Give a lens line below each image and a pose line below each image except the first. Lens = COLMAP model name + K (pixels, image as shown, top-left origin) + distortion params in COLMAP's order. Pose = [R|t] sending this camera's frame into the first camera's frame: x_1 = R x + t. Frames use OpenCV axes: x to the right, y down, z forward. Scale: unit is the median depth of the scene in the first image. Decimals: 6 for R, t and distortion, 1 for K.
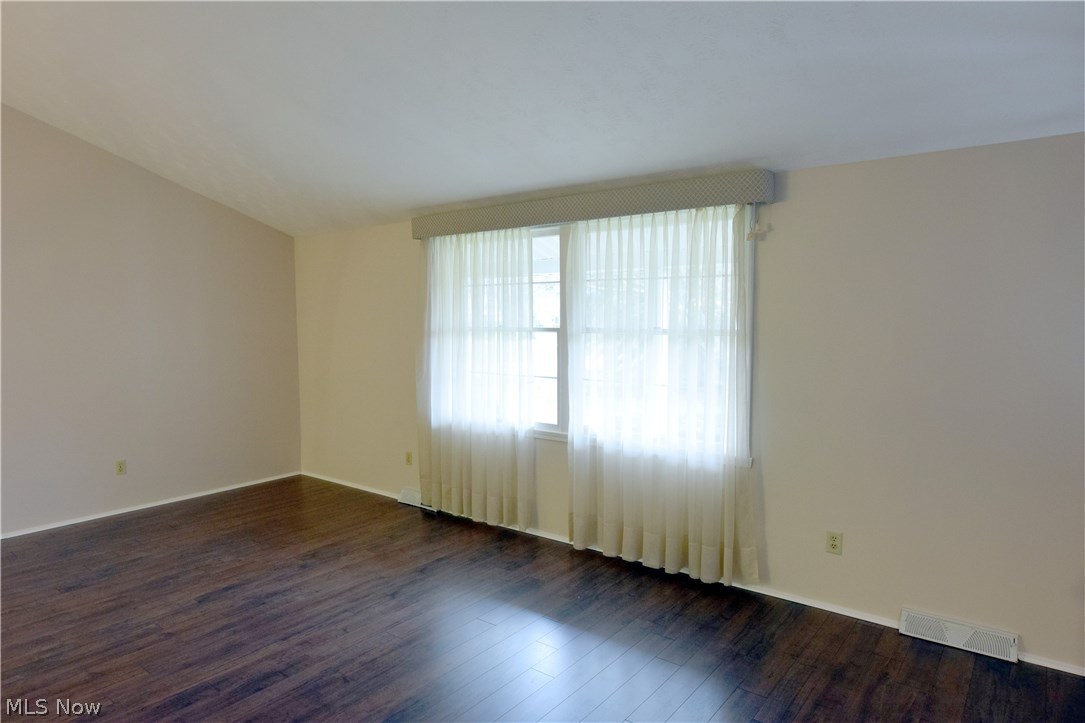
lens RADIAL K [[665.8, 0, 539.7], [0, 665.8, 362.8], [0, 0, 1]] dist [-0.018707, -0.000186]
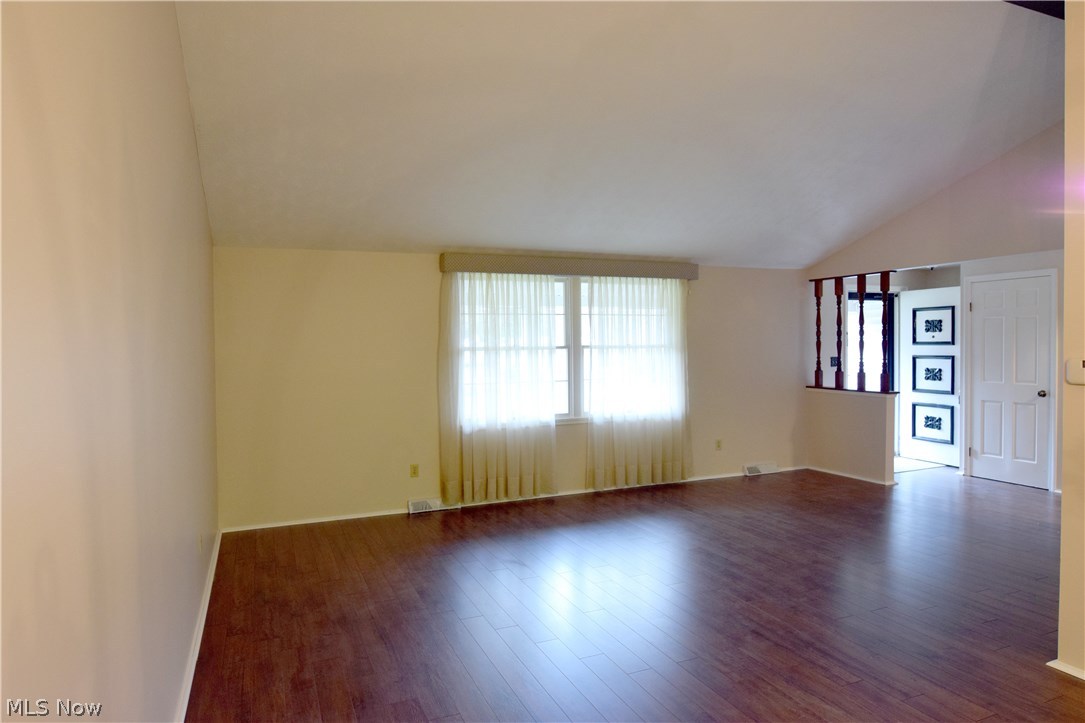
lens RADIAL K [[665.8, 0, 539.4], [0, 665.8, 359.6], [0, 0, 1]] dist [-0.018707, -0.000186]
pose [[0.475114, -0.016376, 0.879772, -1.276275], [0.079546, 0.996532, -0.024408, 0.007910], [-0.876322, 0.081579, 0.474769, 0.364732]]
